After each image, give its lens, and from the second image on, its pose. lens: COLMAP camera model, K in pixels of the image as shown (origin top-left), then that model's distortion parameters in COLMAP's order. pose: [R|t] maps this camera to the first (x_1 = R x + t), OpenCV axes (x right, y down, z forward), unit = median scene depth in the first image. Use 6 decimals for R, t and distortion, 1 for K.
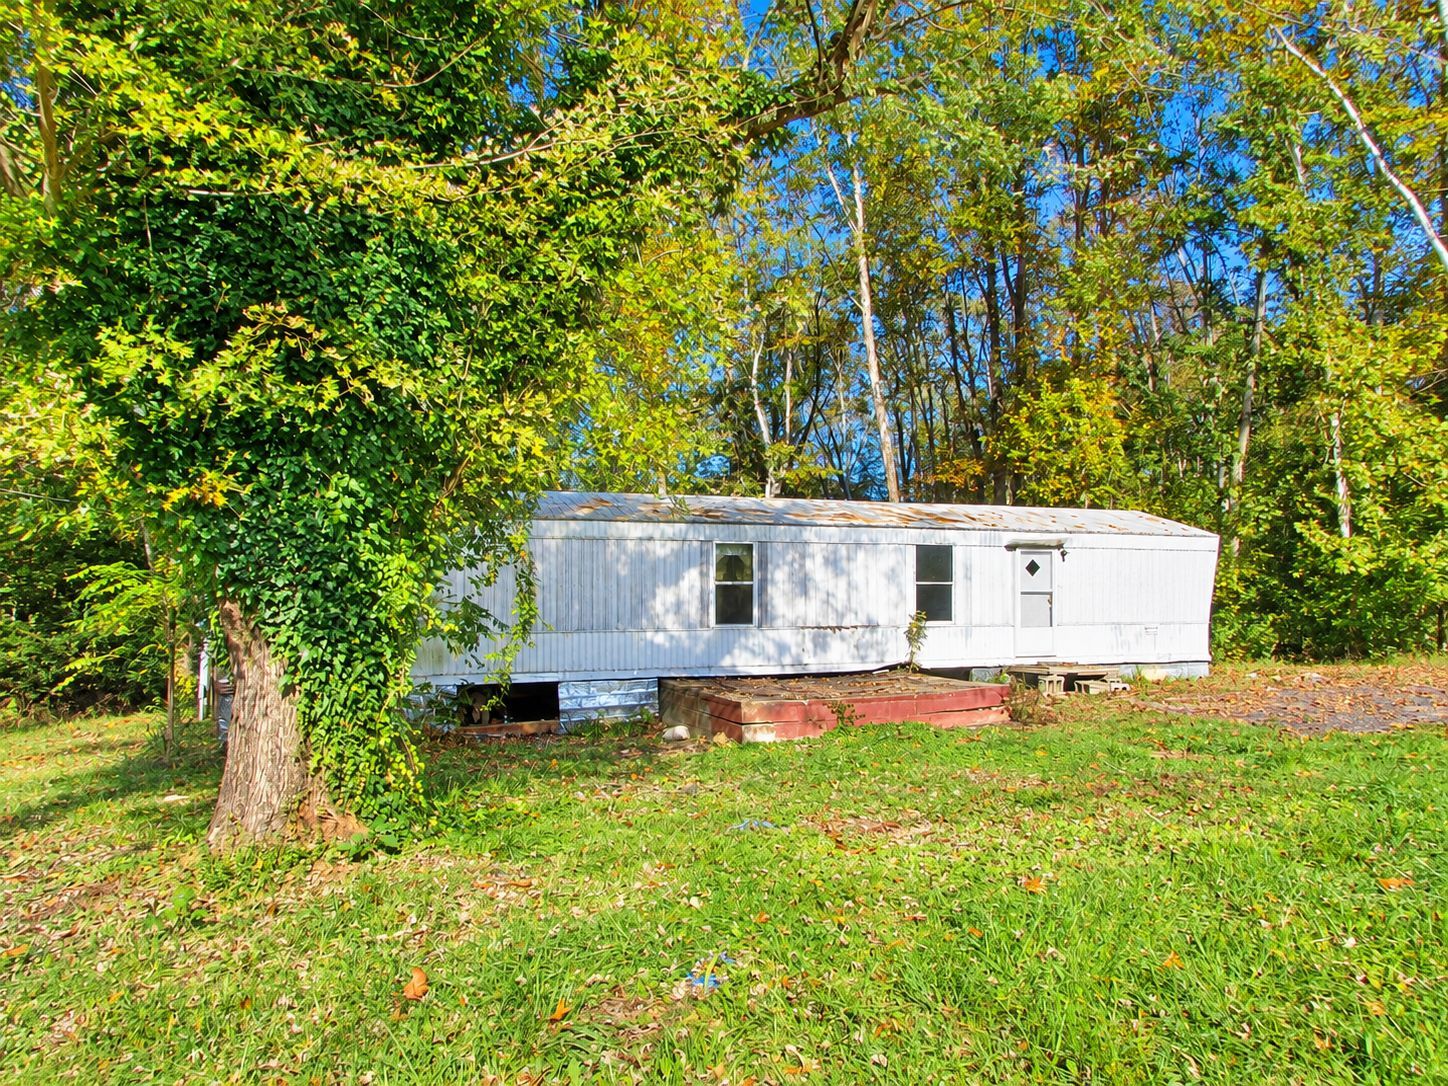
lens RADIAL K [[1030.9, 0, 722.8], [0, 1030.9, 549.2], [0, 0, 1]] dist [-0.031811, 0.004774]
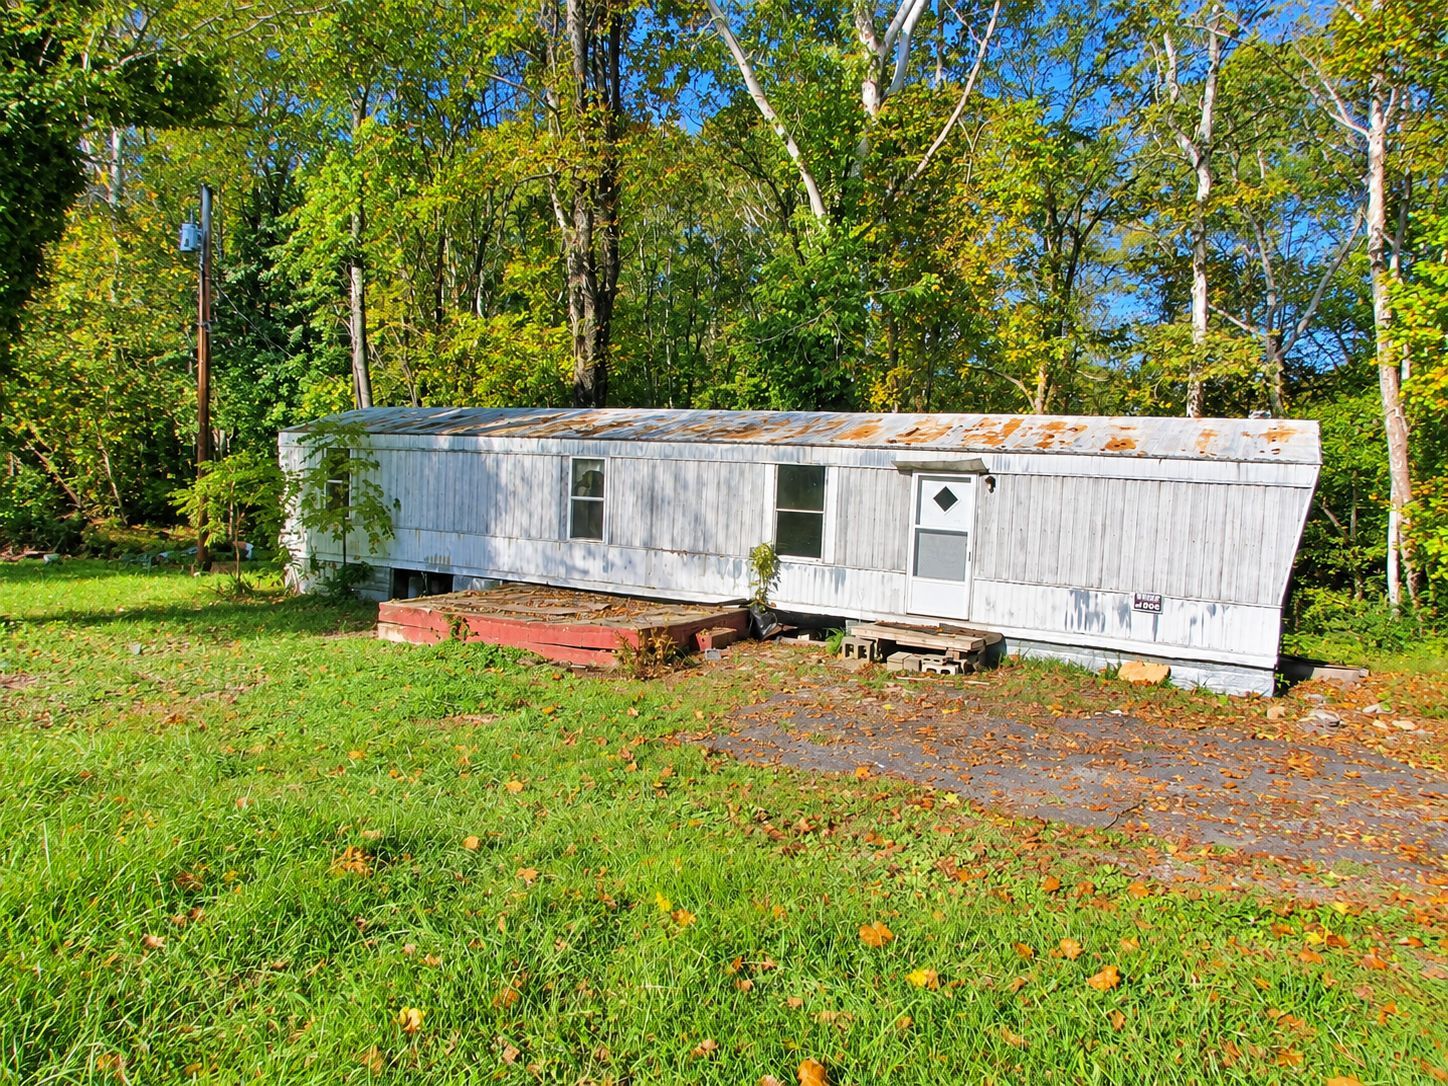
lens RADIAL K [[1030.0, 0, 723.4], [0, 1030.0, 550.0], [0, 0, 1]] dist [-0.031656, 0.011573]
pose [[0.636024, 0.079583, -0.767555, 0.802435], [-0.029241, 0.996439, 0.079084, 0.000874], [0.771115, -0.027856, 0.636086, 0.419482]]
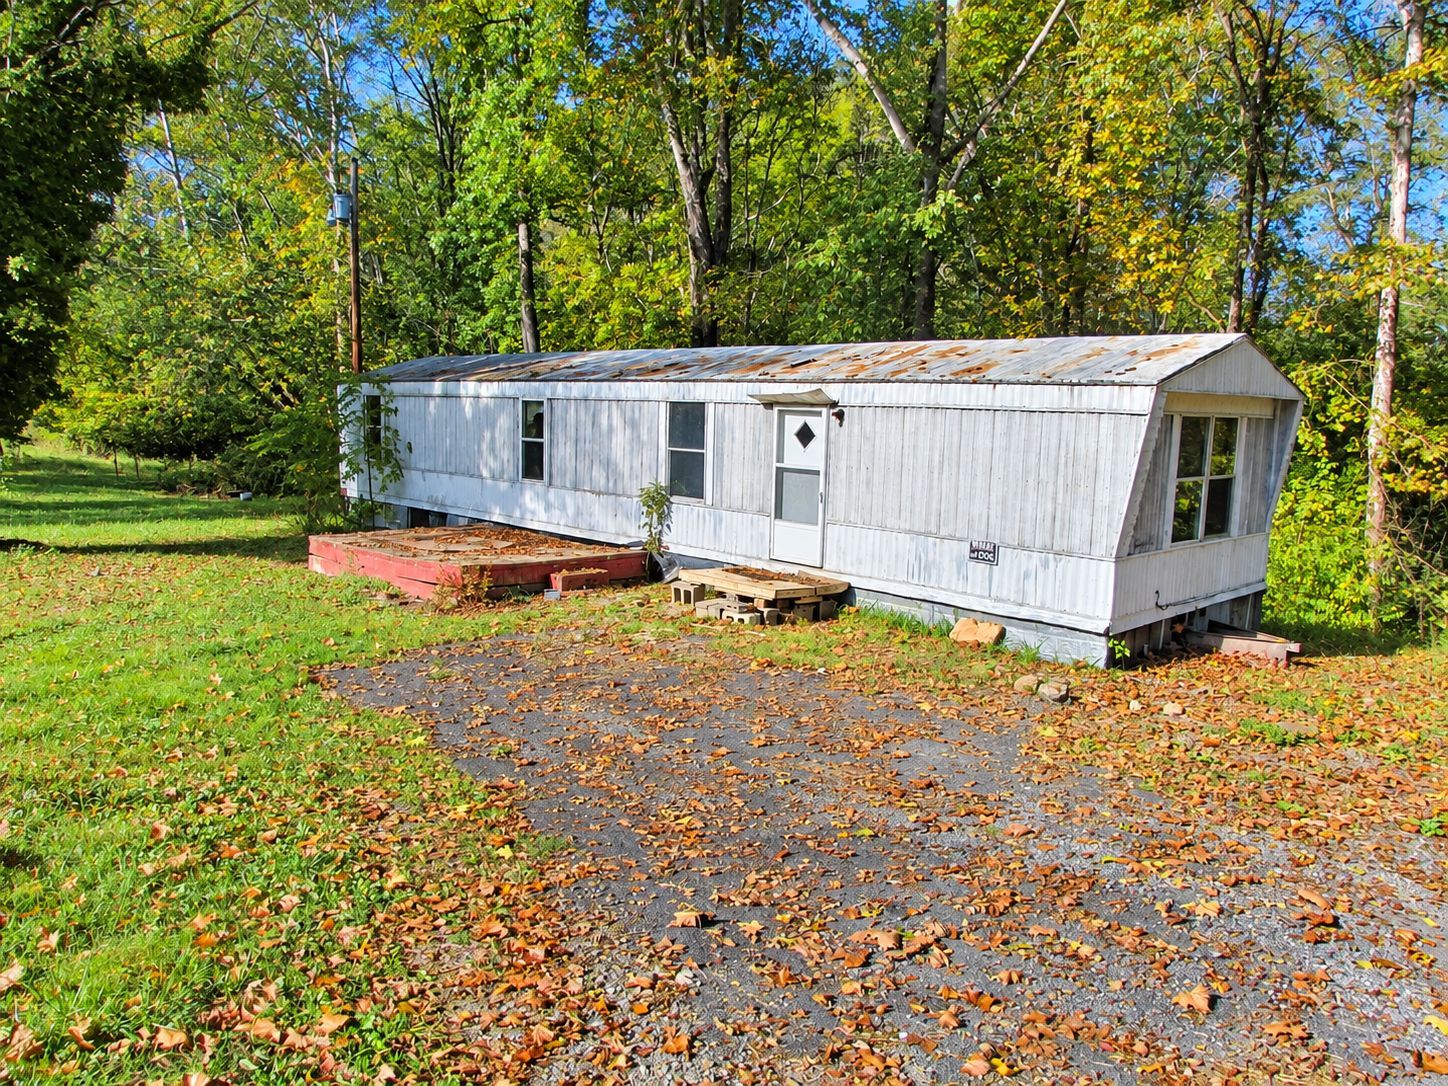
lens RADIAL K [[1022.8, 0, 717.0], [0, 1022.8, 549.0], [0, 0, 1]] dist [-0.026587, 0.003106]
pose [[0.380466, 0.128780, -0.915785, 0.945290], [-0.012216, 0.990870, 0.134263, 0.002803], [0.924714, -0.039895, 0.378566, 0.713813]]
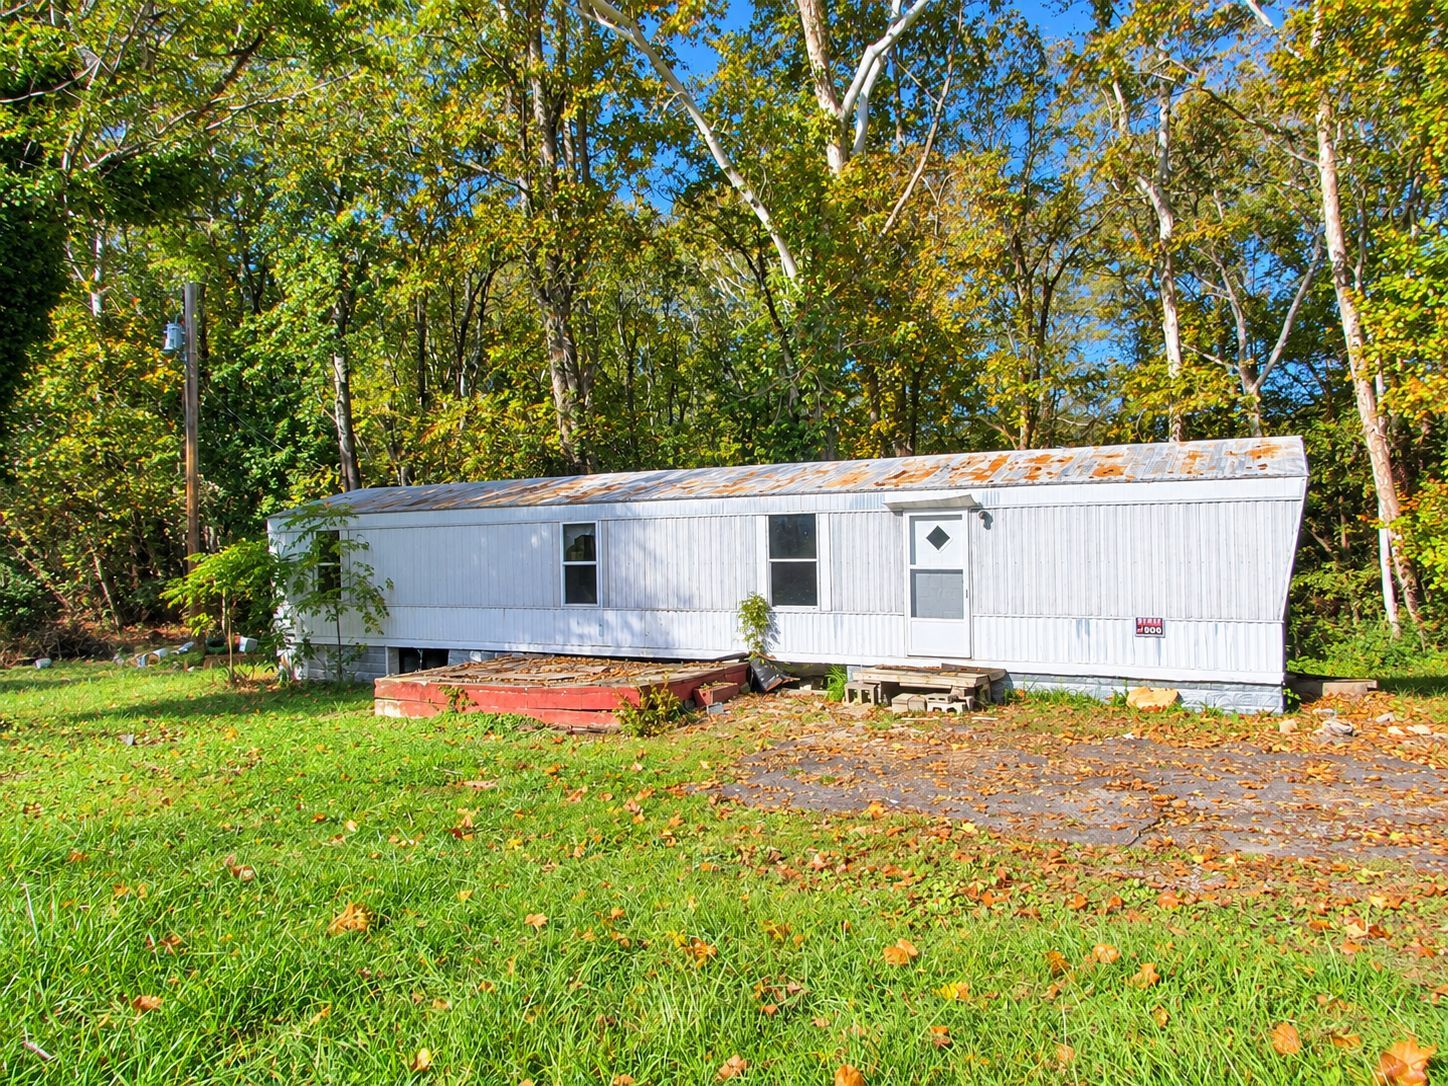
lens RADIAL K [[1030.9, 0, 722.8], [0, 1030.9, 549.2], [0, 0, 1]] dist [-0.031811, 0.004774]
pose [[0.642057, -0.013798, -0.766533, 0.800136], [0.034747, 0.999334, 0.011116, 0.013121], [0.765869, -0.033772, 0.642109, 0.421424]]
